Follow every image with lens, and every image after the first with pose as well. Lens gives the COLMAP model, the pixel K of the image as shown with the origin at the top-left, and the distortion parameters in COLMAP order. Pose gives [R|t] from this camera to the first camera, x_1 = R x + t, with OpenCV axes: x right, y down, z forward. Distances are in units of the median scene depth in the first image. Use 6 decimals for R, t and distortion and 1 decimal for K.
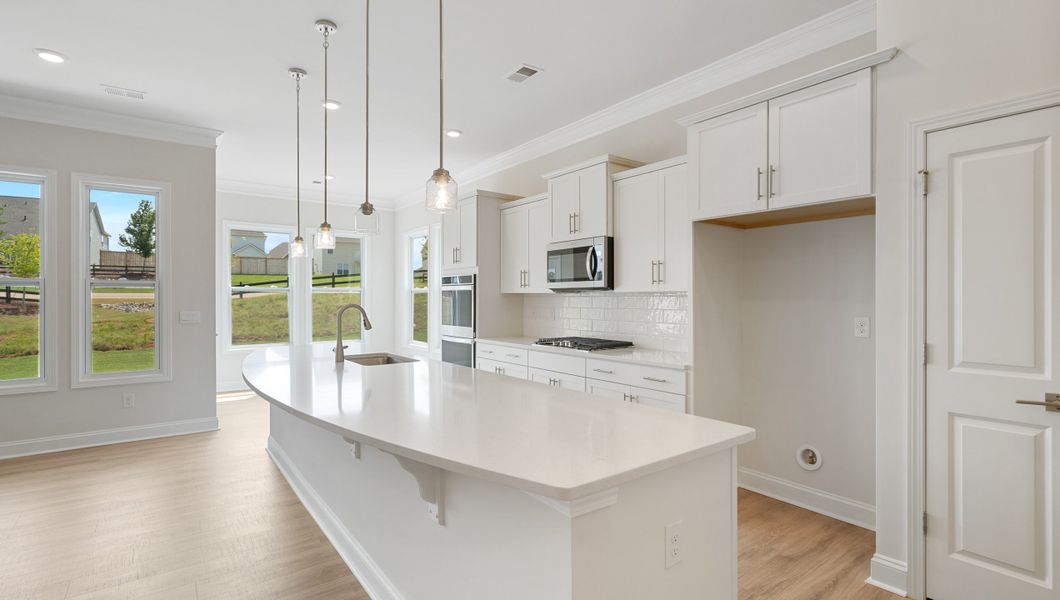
lens RADIAL K [[499.8, 0, 523.6], [0, 499.8, 296.9], [0, 0, 1]] dist [0.000798, 0.000188]
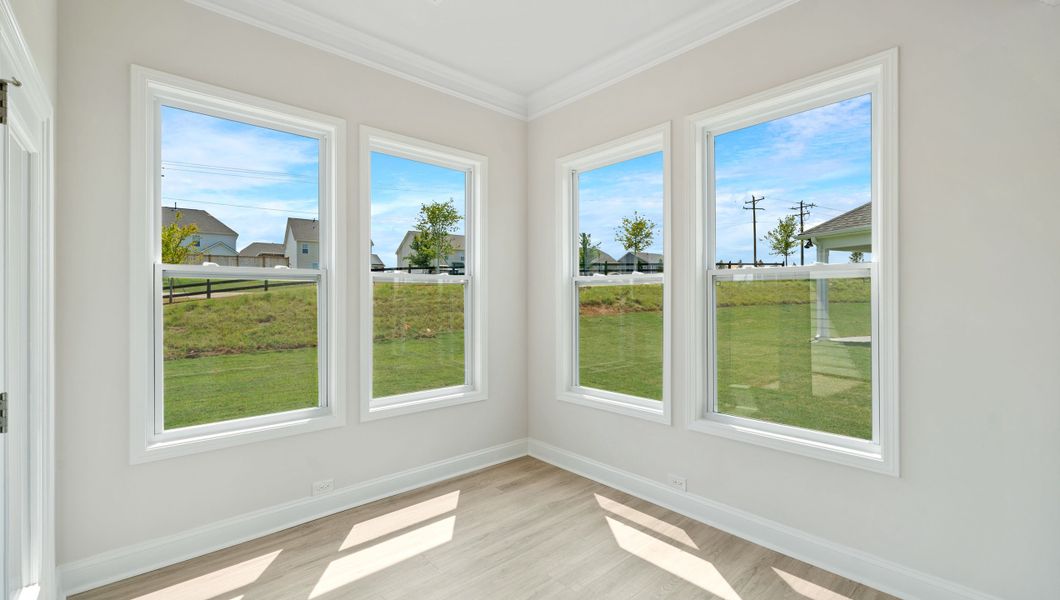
lens RADIAL K [[462.2, 0, 530.0], [0, 462.2, 300.0], [0, 0, 1]] dist [-0.001334, -0.000076]
pose [[0.996002, -0.003612, 0.089260, -0.491227], [0.002893, 0.999962, 0.008186, 0.004350], [-0.089286, -0.007895, 0.995975, 0.913867]]
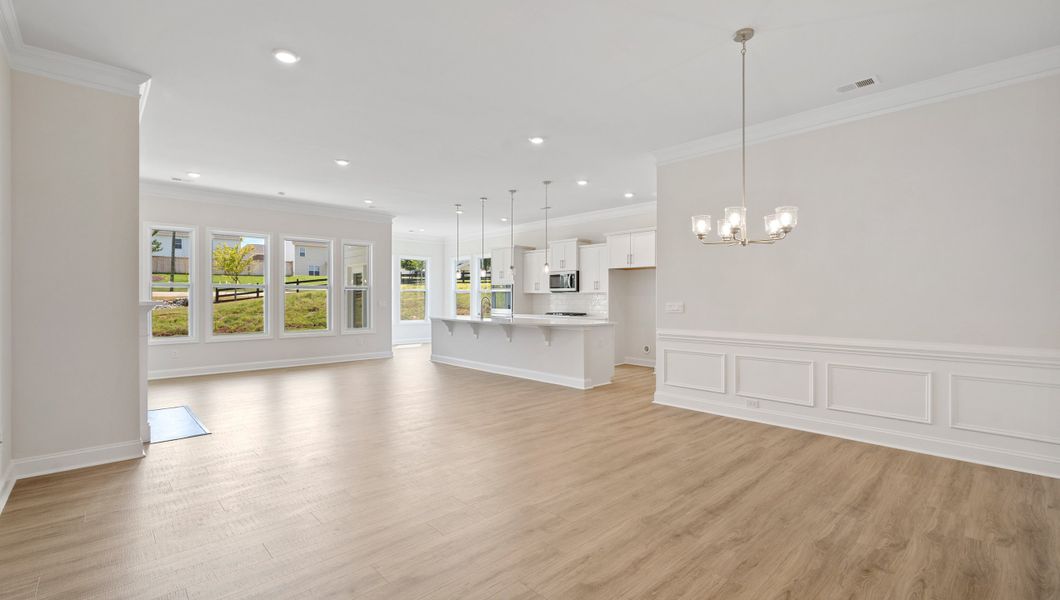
lens RADIAL K [[462.2, 0, 530.0], [0, 462.2, 300.0], [0, 0, 1]] dist [-0.001334, -0.000076]
pose [[0.992143, -0.001002, 0.125107, -0.282667], [-0.000235, 0.999951, 0.009870, 0.003064], [-0.125111, -0.009821, 0.992094, -1.010518]]
